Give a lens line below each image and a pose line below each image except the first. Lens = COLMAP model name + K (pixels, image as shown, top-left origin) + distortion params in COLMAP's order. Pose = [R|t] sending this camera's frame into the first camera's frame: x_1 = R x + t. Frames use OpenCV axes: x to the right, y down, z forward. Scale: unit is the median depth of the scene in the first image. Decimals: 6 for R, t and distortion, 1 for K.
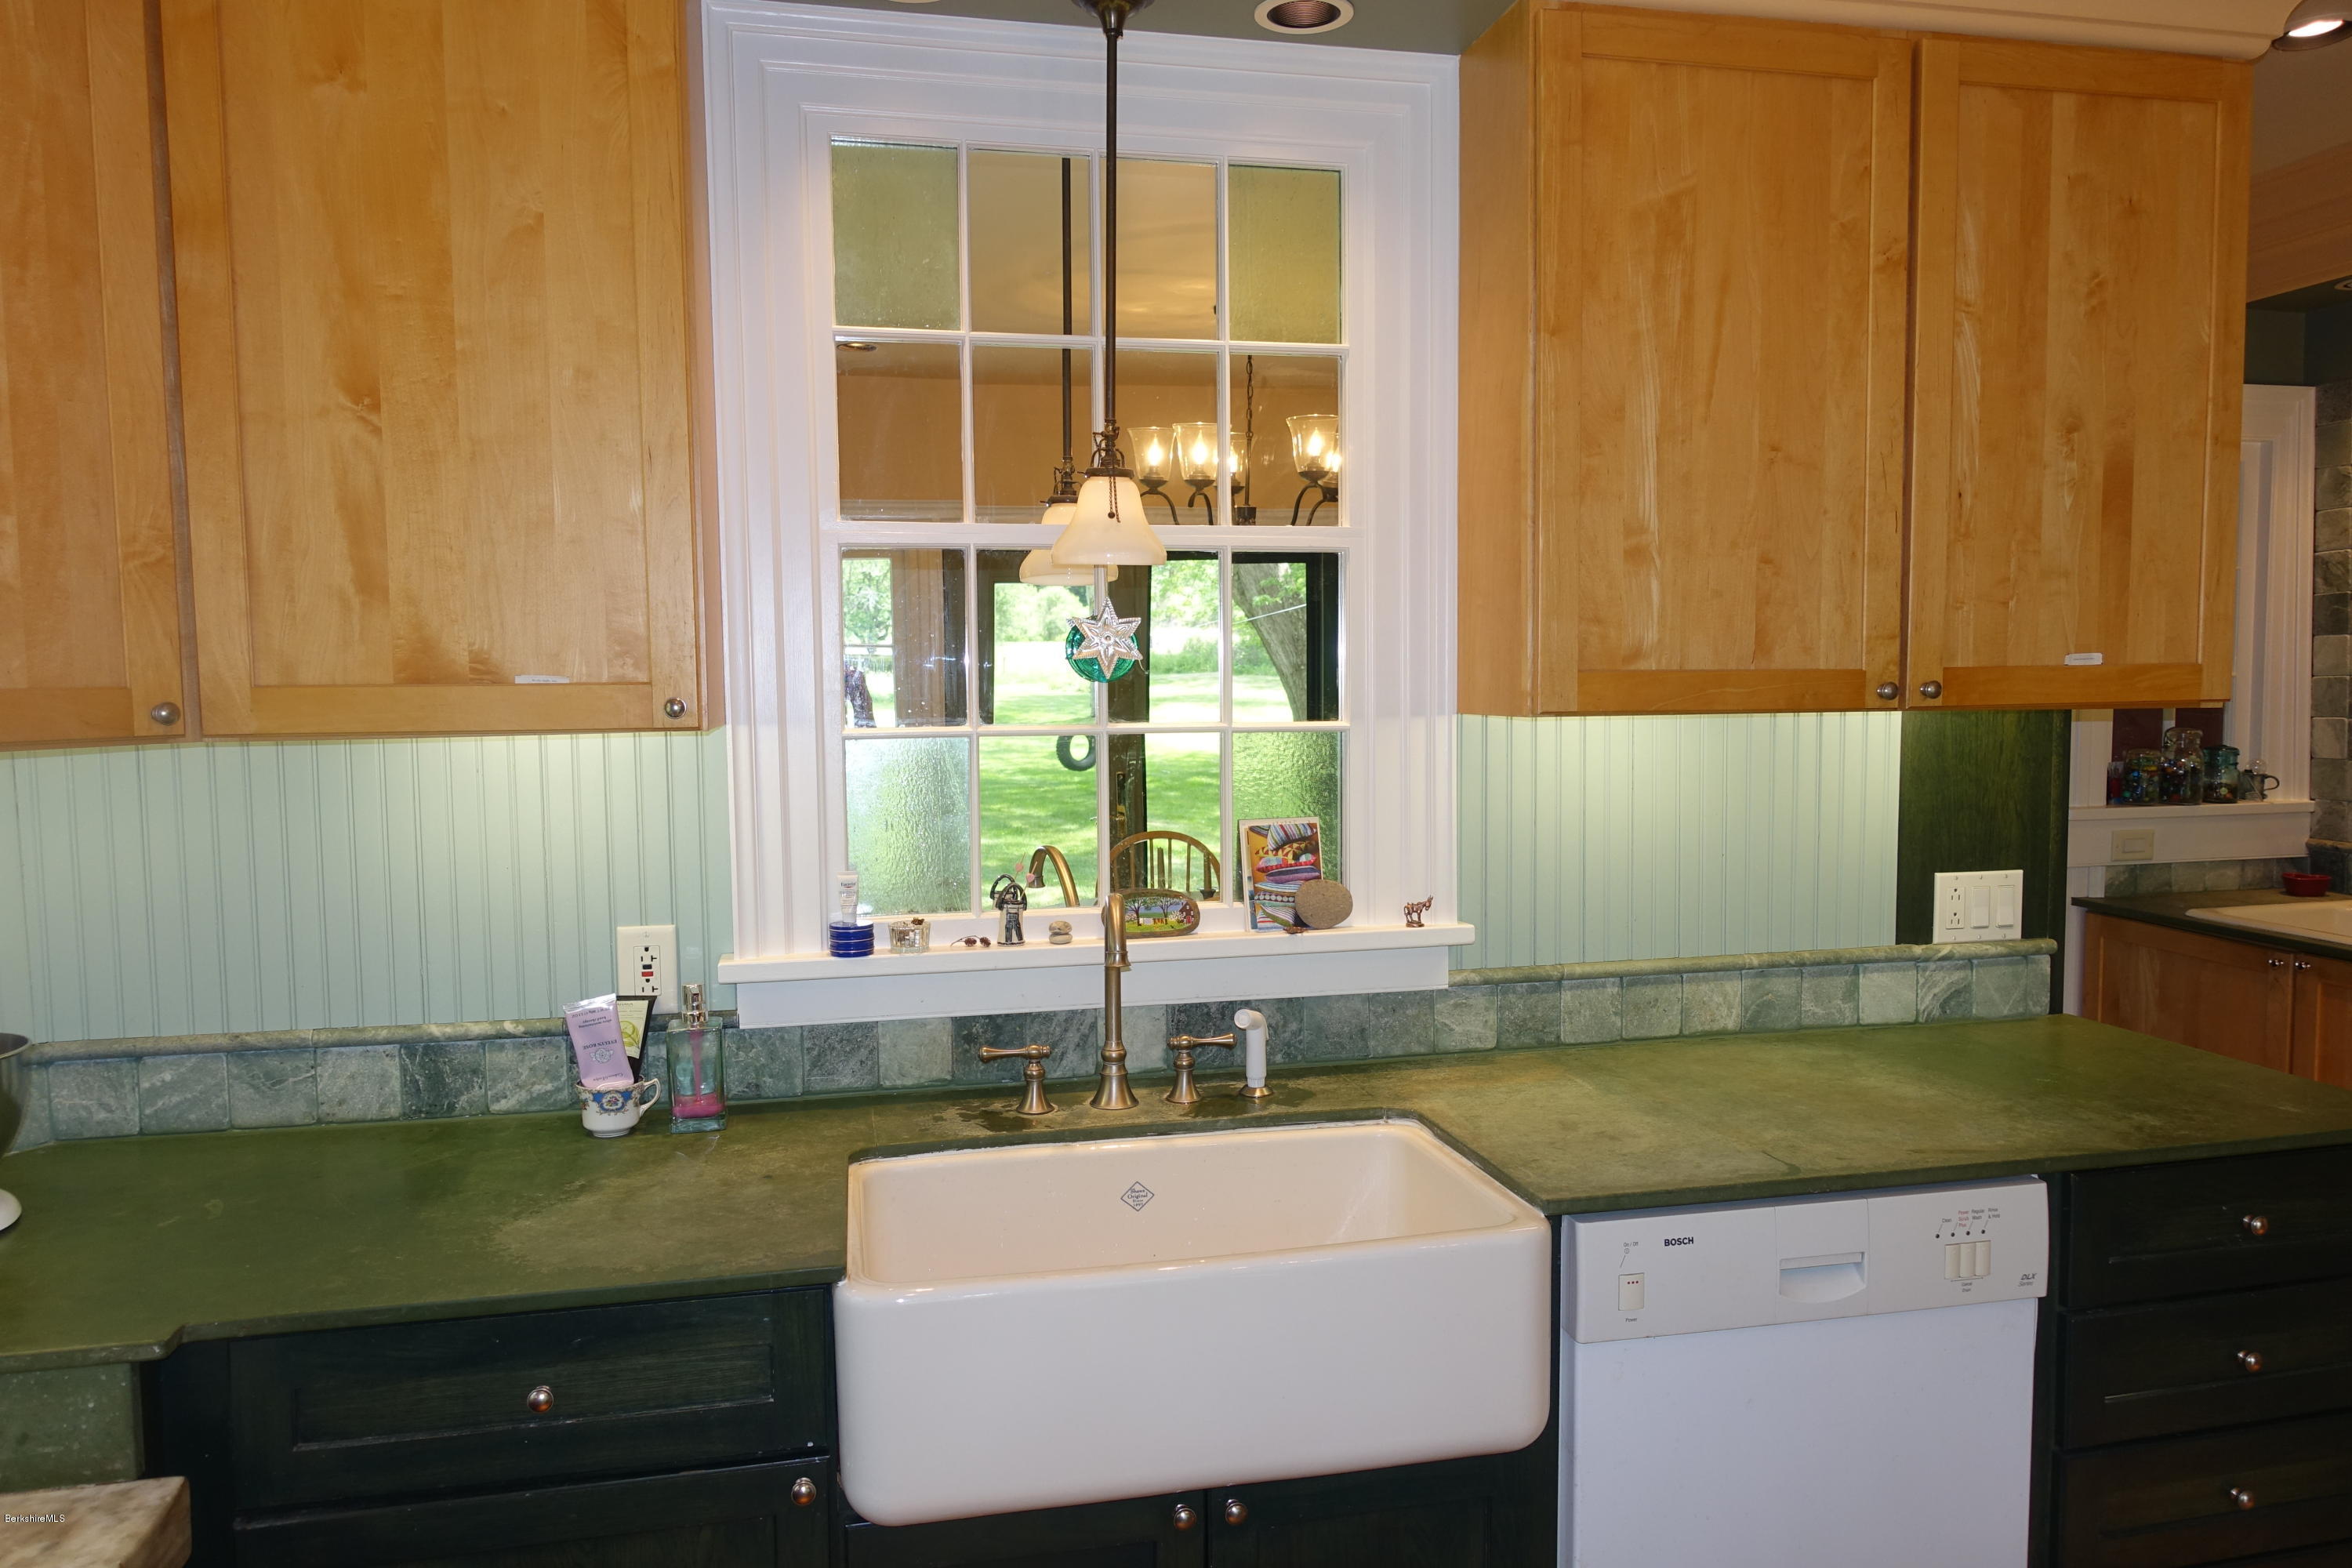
lens RADIAL K [[1623.2, 0, 1176.4], [0, 1623.2, 779.5], [0, 0, 1]] dist [0.003882, -0.003855]
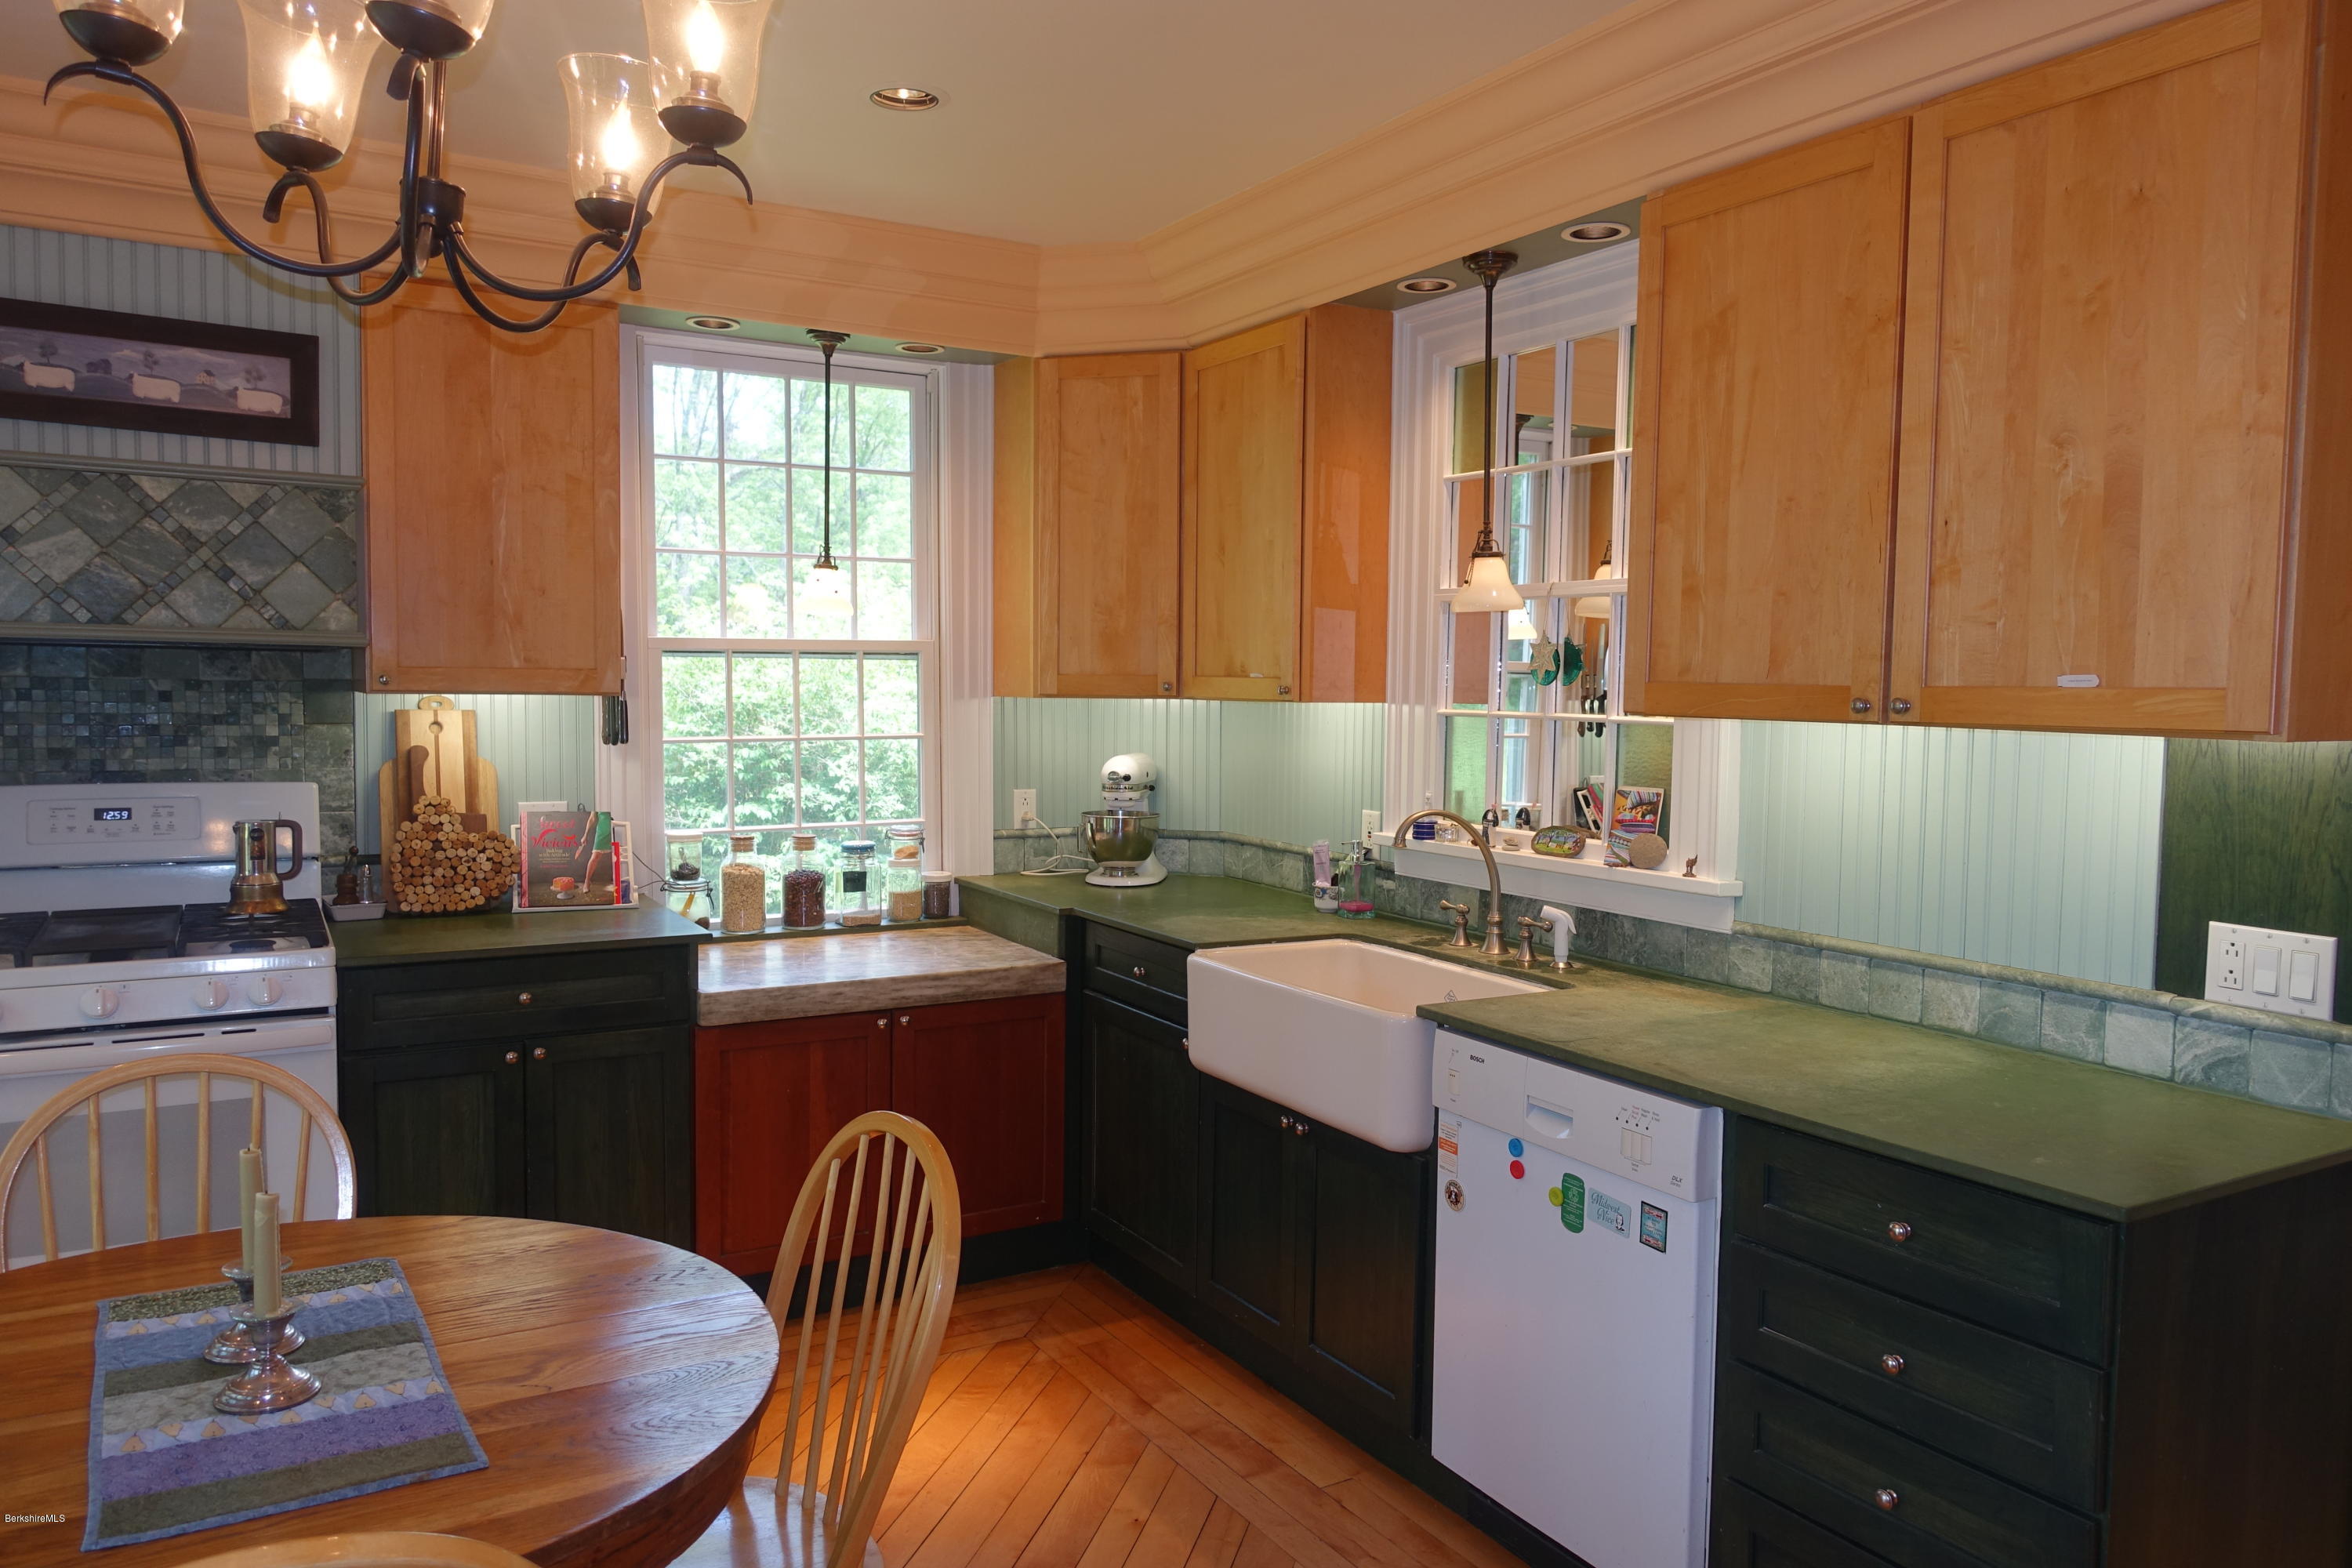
lens RADIAL K [[1623.2, 0, 1178.1], [0, 1623.2, 784.7], [0, 0, 1]] dist [0.003882, -0.003855]
pose [[0.303410, 0.077510, -0.949702, 1.200088], [-0.082599, 0.995074, 0.054824, -0.020259], [0.949273, 0.061810, 0.308318, 0.190620]]
